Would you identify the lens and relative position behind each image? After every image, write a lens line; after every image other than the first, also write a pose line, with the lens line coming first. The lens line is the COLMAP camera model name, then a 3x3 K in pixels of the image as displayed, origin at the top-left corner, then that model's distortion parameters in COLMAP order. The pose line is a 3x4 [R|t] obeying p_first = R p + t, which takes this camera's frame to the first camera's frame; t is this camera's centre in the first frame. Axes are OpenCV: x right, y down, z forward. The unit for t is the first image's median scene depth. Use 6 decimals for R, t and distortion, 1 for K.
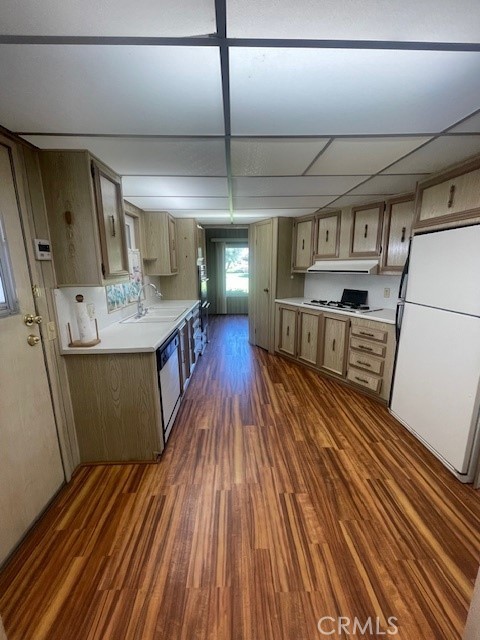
lens RADIAL K [[260.5, 0, 240.0], [0, 260.5, 320.0], [0, 0, 1]] dist [-0.000458, -0.000126]
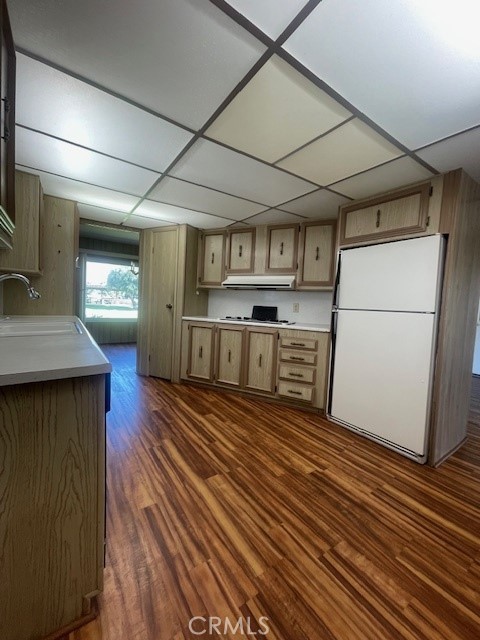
lens RADIAL K [[259.0, 0, 240.0], [0, 259.0, 317.8], [0, 0, 1]] dist [-0.002182, -0.000635]
pose [[0.832977, 0.014921, 0.553107, -0.254774], [0.064751, 0.990139, -0.124225, 0.061576], [-0.549506, 0.139291, 0.823797, 0.279011]]
